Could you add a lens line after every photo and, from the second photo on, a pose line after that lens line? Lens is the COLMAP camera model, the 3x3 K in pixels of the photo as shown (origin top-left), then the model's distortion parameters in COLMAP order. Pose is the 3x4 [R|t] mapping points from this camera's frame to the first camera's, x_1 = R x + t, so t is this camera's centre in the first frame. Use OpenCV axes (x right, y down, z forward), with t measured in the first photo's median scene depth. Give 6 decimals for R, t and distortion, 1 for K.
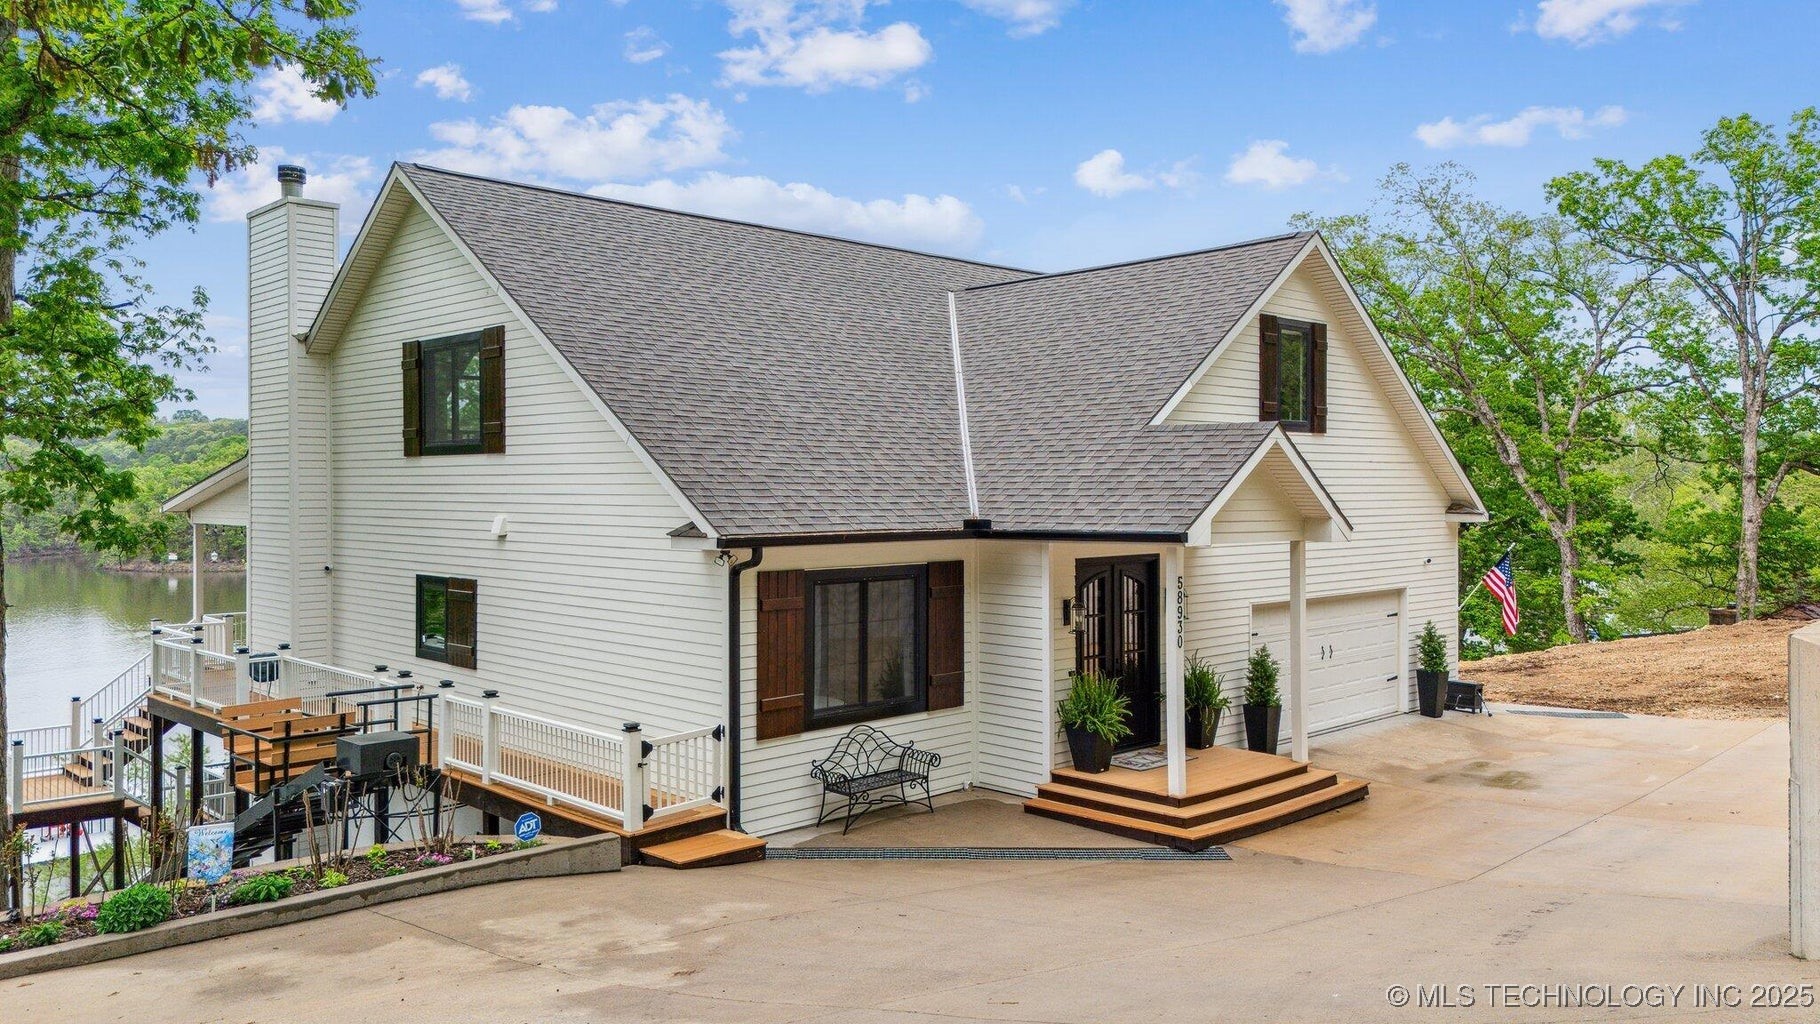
lens RADIAL K [[1335.9, 0, 903.6], [0, 1335.9, 507.7], [0, 0, 1]] dist [0.067427, -0.051769]
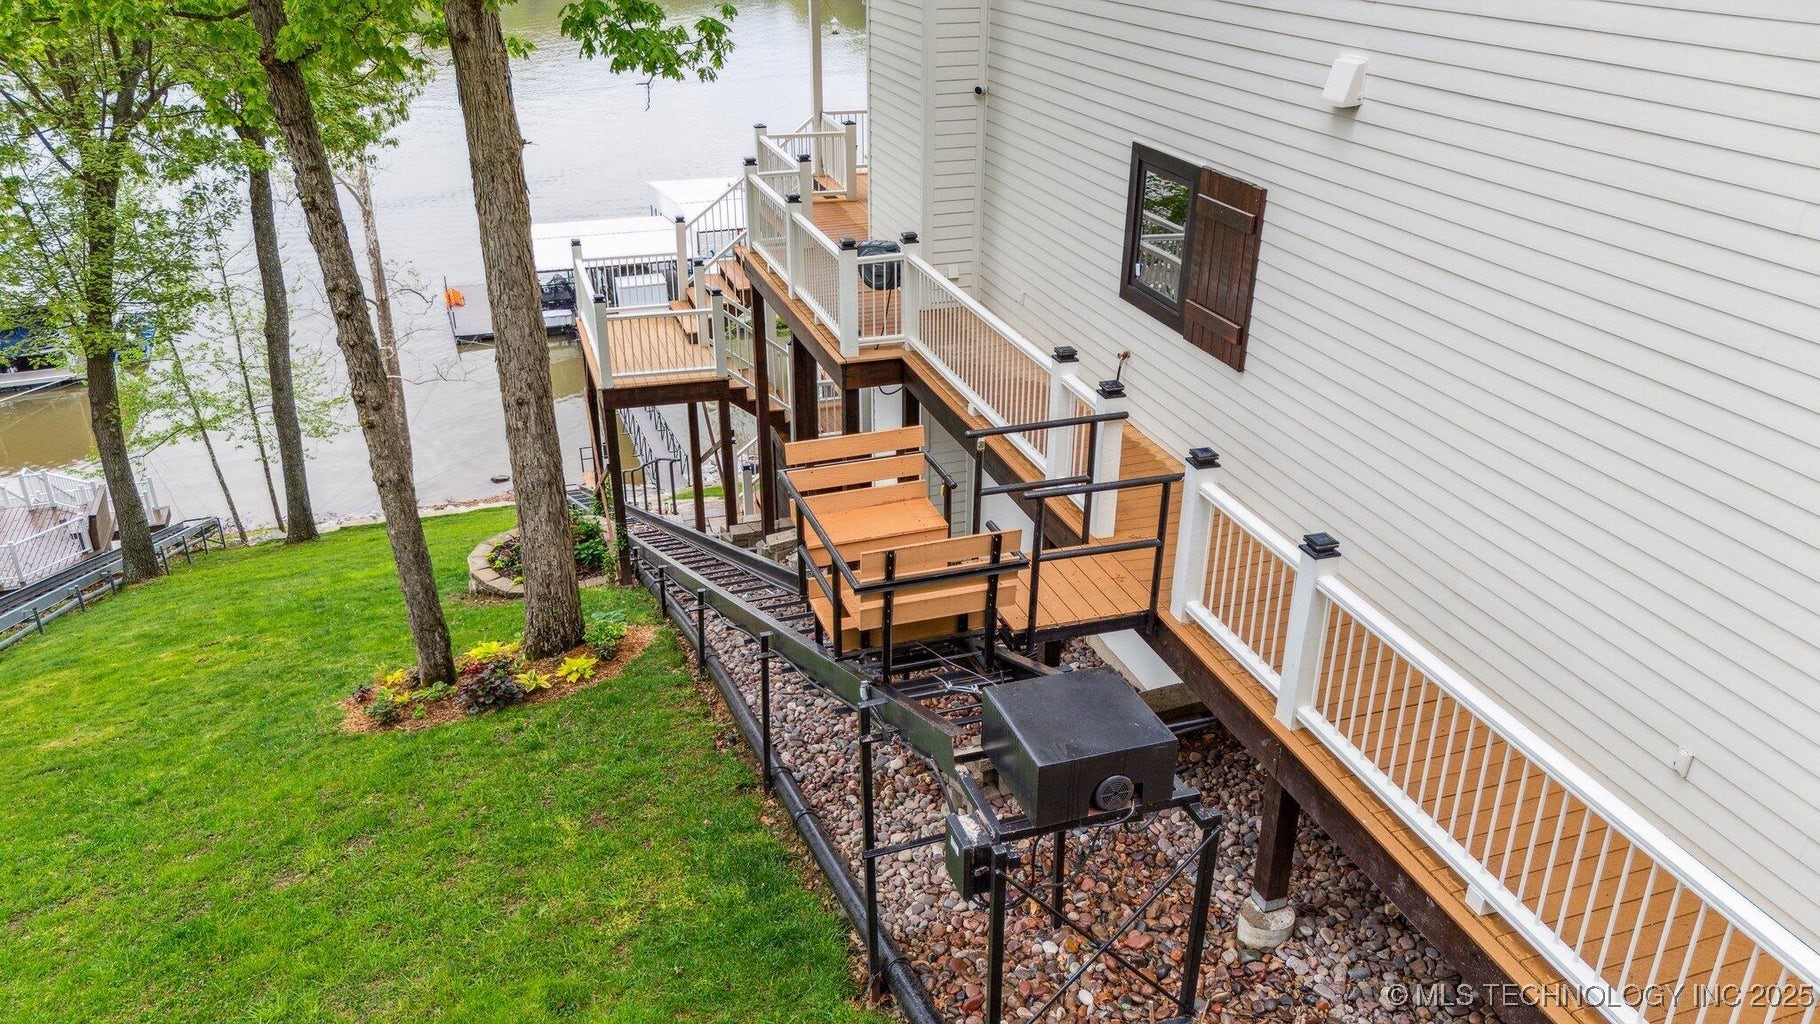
lens RADIAL K [[1335.9, 0, 912.0], [0, 1335.9, 513.6], [0, 0, 1]] dist [0.067427, -0.051769]
pose [[0.899439, 0.190322, -0.393429, -0.172749], [-0.008694, 0.907815, 0.419280, -0.030384], [0.436959, -0.373696, 0.818180, 0.404756]]
